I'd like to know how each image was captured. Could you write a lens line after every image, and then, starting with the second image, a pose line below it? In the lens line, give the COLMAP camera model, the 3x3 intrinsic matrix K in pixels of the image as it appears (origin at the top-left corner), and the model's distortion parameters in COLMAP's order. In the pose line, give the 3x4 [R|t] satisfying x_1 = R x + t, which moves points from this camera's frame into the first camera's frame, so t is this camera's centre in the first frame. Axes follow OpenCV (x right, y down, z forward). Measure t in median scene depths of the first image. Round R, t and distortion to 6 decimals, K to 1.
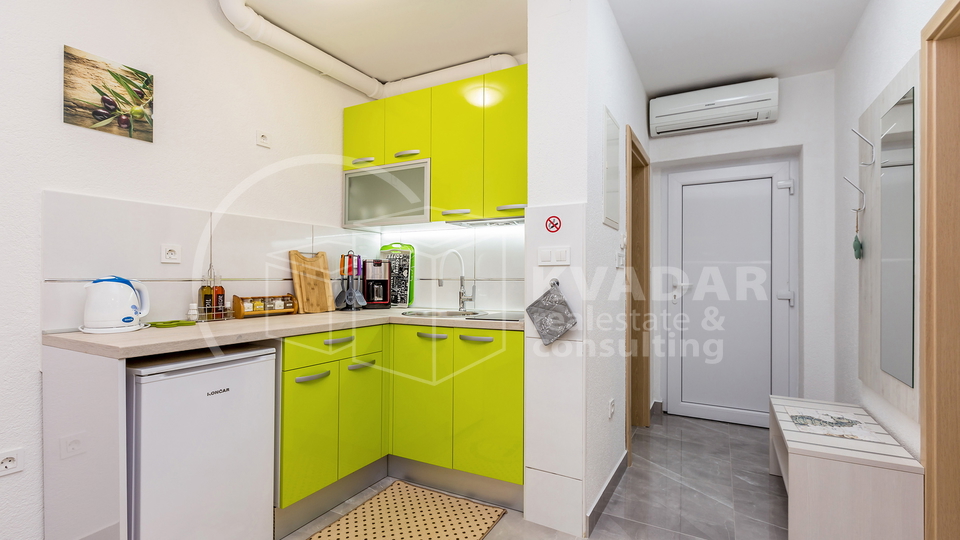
lens RADIAL K [[443.3, 0, 491.8], [0, 443.3, 265.7], [0, 0, 1]] dist [-0.000307, 0.000168]
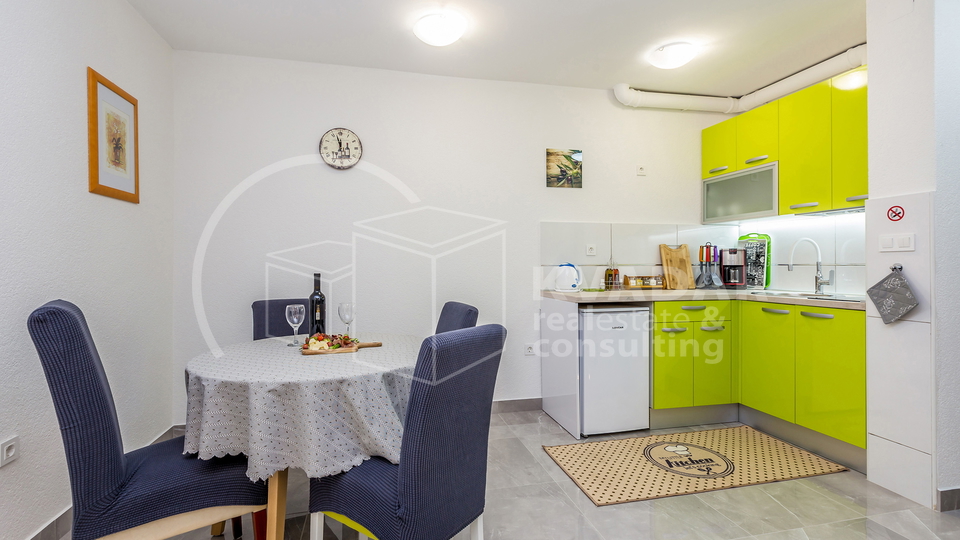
lens RADIAL K [[438.6, 0, 469.2], [0, 438.6, 271.8], [0, 0, 1]] dist [0.000415, 0.000089]
pose [[0.652973, 0.010798, -0.757304, 0.225709], [0.022591, 0.999176, 0.033725, -0.008652], [0.757044, -0.039130, 0.652191, -0.411895]]
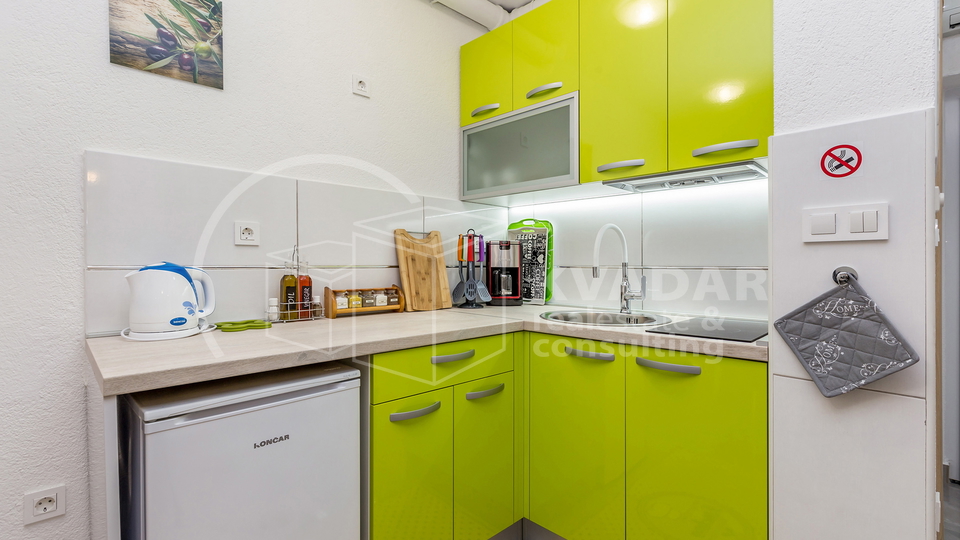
lens RADIAL K [[454.7, 0, 477.8], [0, 454.7, 245.3], [0, 0, 1]] dist [0.001869, 0.000295]
pose [[0.953588, -0.011598, -0.300891, -0.086357], [0.007198, 0.999850, -0.015727, 0.007624], [0.301028, 0.012831, 0.953529, 0.310447]]
